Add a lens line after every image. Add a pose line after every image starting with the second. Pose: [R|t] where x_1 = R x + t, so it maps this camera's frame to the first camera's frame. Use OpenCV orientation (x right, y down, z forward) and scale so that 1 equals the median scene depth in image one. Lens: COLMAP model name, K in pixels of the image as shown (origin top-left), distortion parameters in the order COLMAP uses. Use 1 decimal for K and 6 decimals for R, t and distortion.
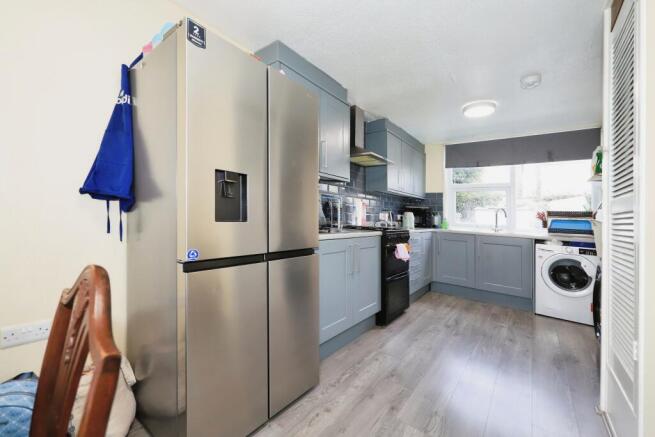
lens RADIAL K [[268.6, 0, 328.0], [0, 268.6, 210.8], [0, 0, 1]] dist [-0.000084, -0.000007]
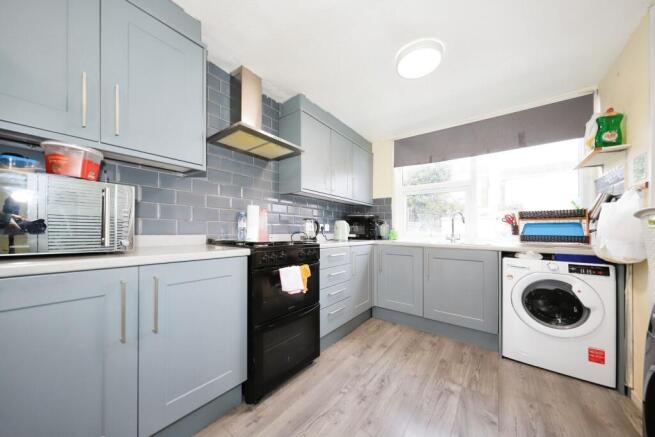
lens RADIAL K [[222.4, 0, 327.4], [0, 222.4, 235.5], [0, 0, 1]] dist [-0.000047, 0.000016]
pose [[0.999571, -0.029262, -0.001177, 0.304411], [0.029286, 0.998879, 0.037199, 0.027881], [0.000087, -0.037217, 0.999307, 0.405600]]
